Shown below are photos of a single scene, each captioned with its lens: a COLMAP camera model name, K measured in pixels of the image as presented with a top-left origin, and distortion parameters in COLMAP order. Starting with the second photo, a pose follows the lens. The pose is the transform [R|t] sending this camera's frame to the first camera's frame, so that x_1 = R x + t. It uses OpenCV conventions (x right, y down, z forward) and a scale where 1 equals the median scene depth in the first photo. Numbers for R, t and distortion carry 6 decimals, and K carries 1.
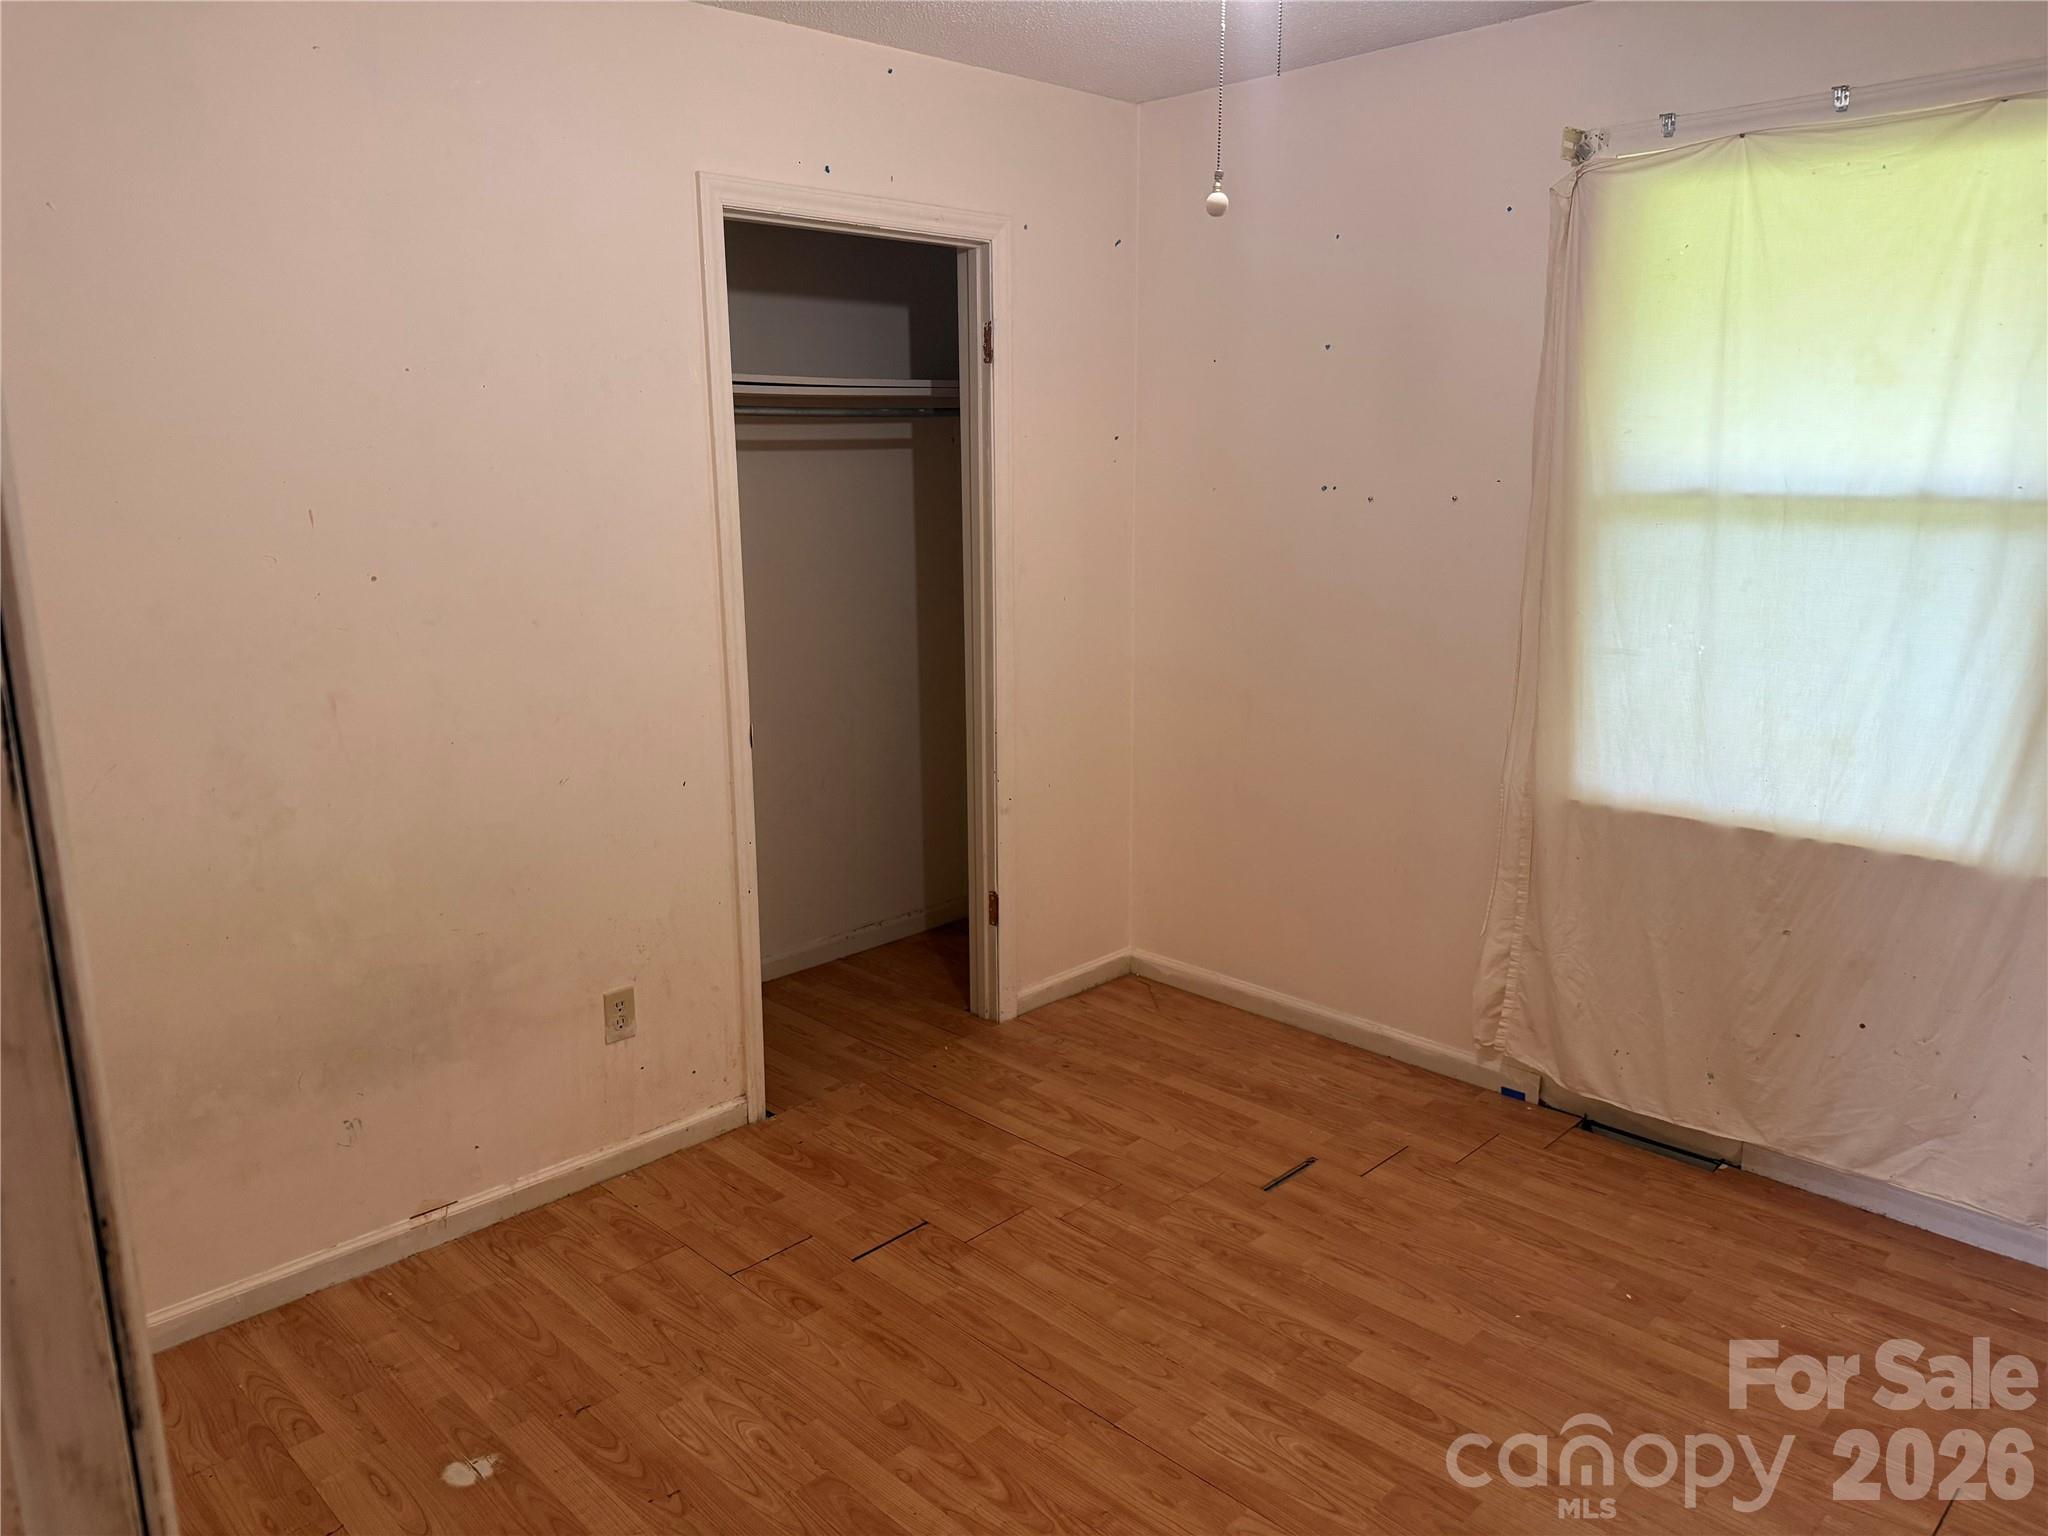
lens RADIAL K [[1443.3, 0, 1024.0], [0, 1443.3, 768.0], [0, 0, 1]] dist [0.006881, -0.003752]
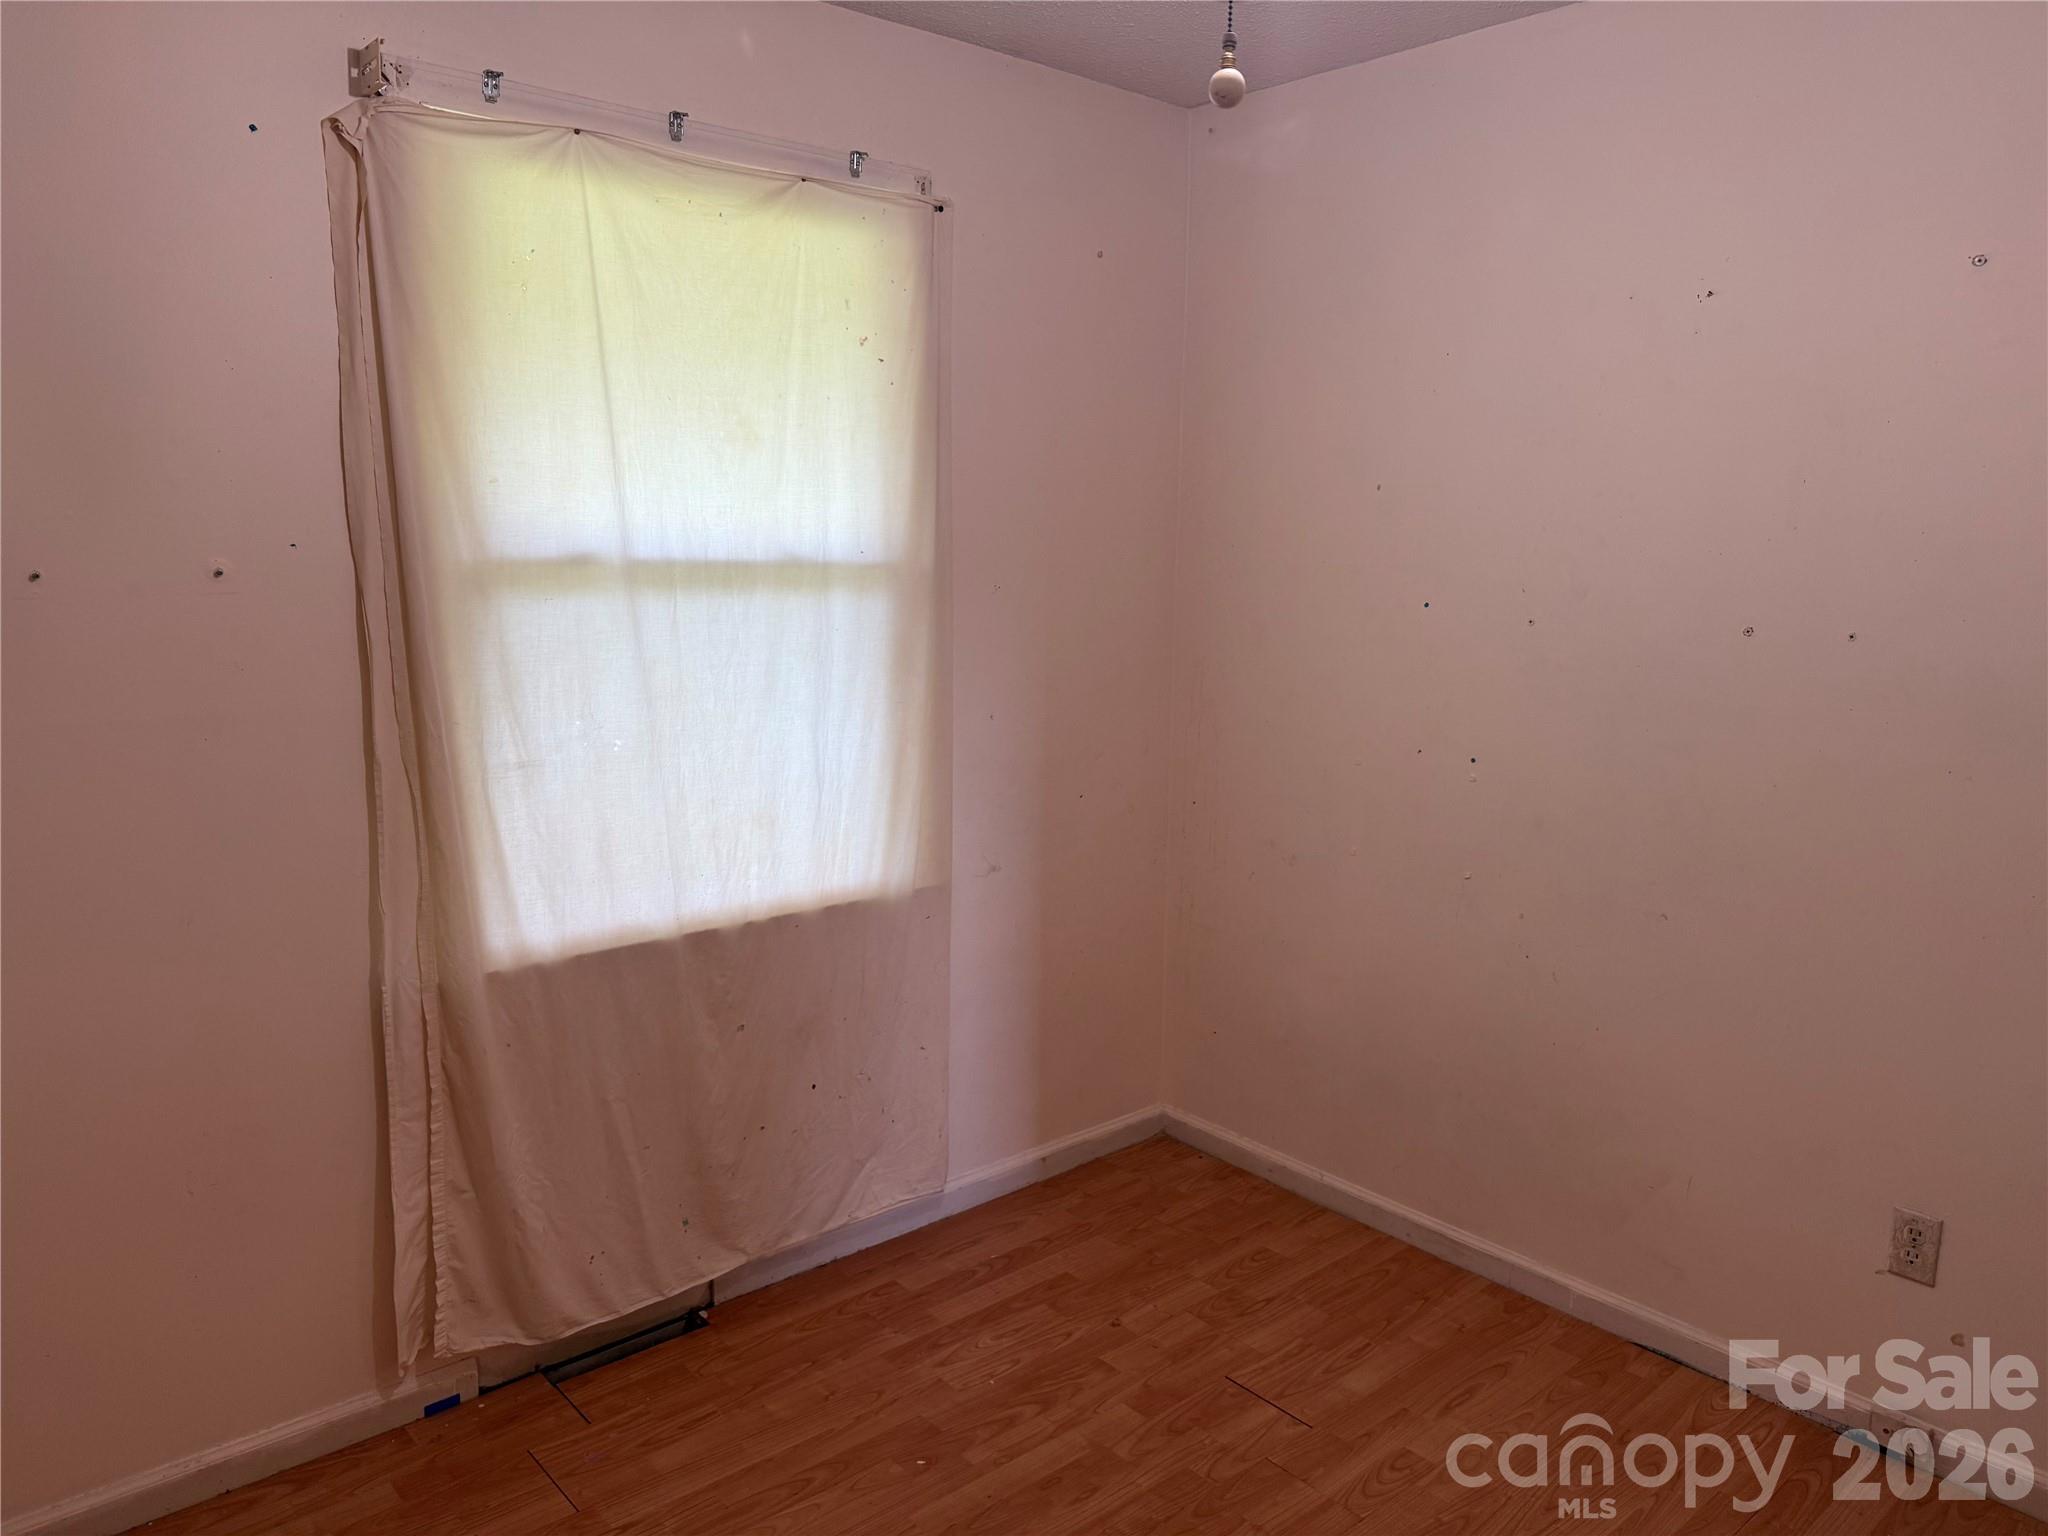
lens RADIAL K [[1443.3, 0, 1024.0], [0, 1443.3, 768.0], [0, 0, 1]] dist [0.006881, -0.003752]
pose [[0.075772, -0.153517, 0.985237, -0.339608], [0.204515, 0.969463, 0.135331, -0.134371], [-0.975926, 0.191241, 0.104855, 0.691310]]
